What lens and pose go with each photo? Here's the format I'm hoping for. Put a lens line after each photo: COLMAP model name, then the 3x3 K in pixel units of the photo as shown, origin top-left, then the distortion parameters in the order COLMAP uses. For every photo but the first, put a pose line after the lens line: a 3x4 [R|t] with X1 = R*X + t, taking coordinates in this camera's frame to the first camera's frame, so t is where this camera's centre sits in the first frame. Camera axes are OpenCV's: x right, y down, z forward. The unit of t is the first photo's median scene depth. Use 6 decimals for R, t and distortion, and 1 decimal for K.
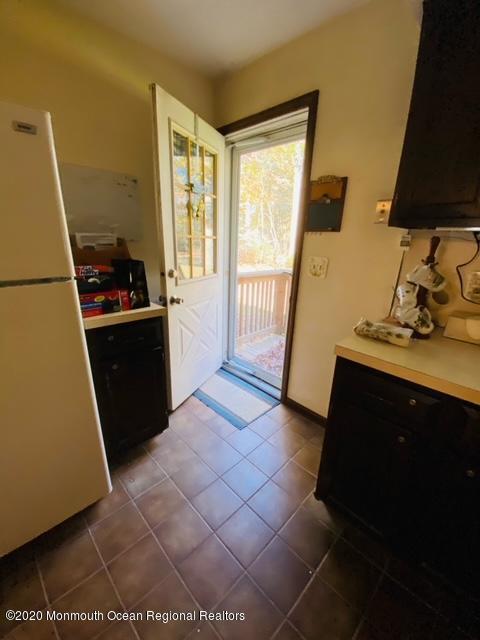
lens RADIAL K [[260.7, 0, 241.9], [0, 260.7, 324.0], [0, 0, 1]] dist [0.025075, -0.023288]
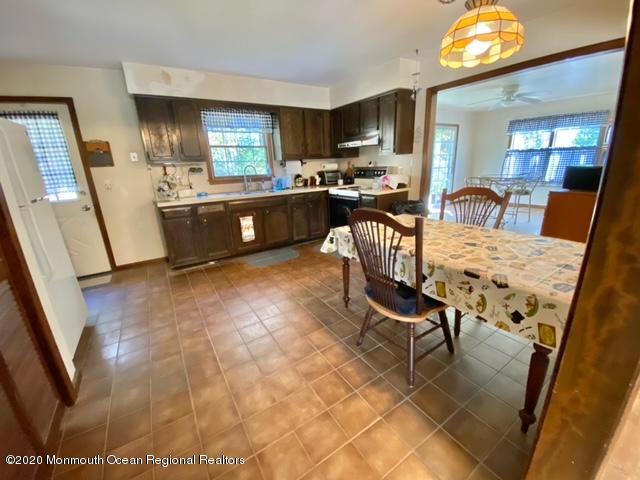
lens RADIAL K [[260.7, 0, 320.0], [0, 260.7, 240.0], [0, 0, 1]] dist [0.025075, -0.023288]
pose [[0.180359, -0.318255, 0.930690, -1.504806], [0.347400, 0.905836, 0.242433, 0.245038], [-0.920209, 0.279597, 0.273937, -0.937573]]
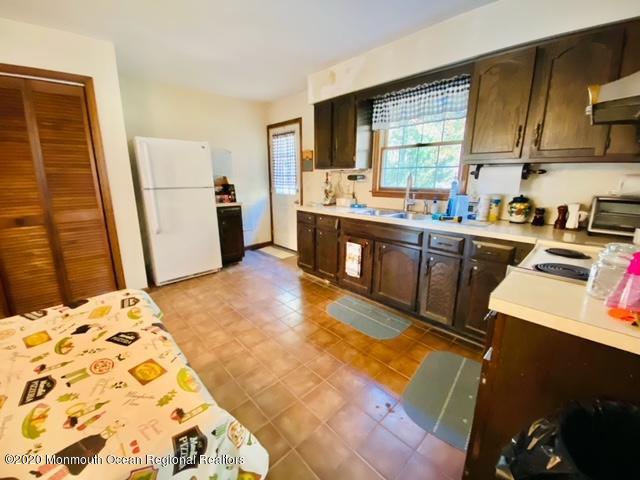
lens RADIAL K [[260.7, 0, 320.0], [0, 260.7, 240.0], [0, 0, 1]] dist [0.025075, -0.023288]
pose [[0.999531, -0.030612, 0.001169, 0.426846], [0.030605, 0.996177, -0.081824, 0.505579], [0.001340, 0.081821, 0.996646, -1.430031]]
